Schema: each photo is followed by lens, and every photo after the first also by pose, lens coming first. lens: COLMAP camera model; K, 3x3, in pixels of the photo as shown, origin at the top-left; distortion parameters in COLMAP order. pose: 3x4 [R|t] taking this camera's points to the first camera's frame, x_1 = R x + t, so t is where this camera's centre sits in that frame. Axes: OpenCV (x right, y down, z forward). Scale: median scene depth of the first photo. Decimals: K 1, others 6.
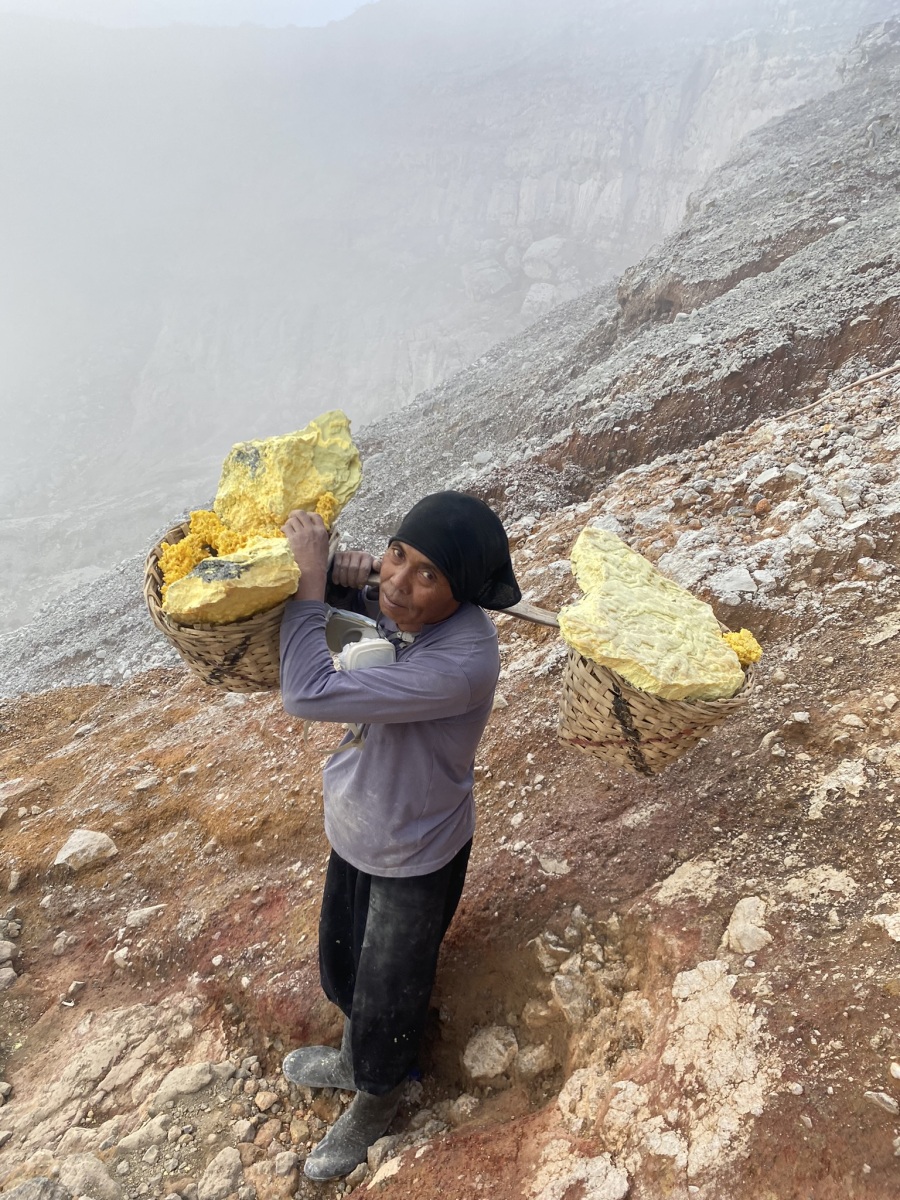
lens RADIAL K [[917.3, 0, 450.0], [0, 917.3, 600.0], [0, 0, 1]] dist [0.001731, 0.000133]
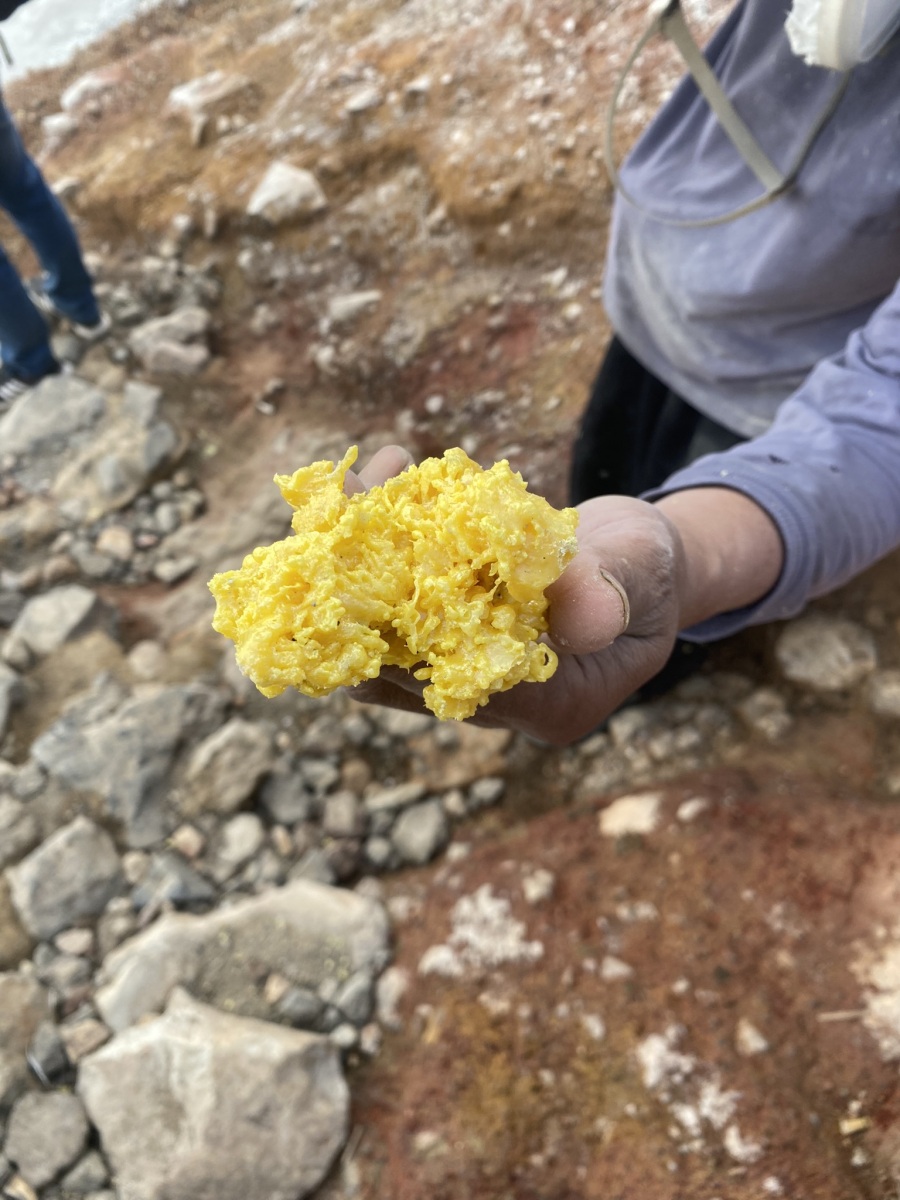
lens RADIAL K [[961.2, 0, 465.1], [0, 961.2, 599.4], [0, 0, 1]] dist [-0.011377, -0.003089]
pose [[0.956939, 0.191238, -0.218392, -0.038301], [-0.007657, 0.768698, 0.639566, 0.035523], [0.290187, -0.610354, 0.737062, 0.331148]]
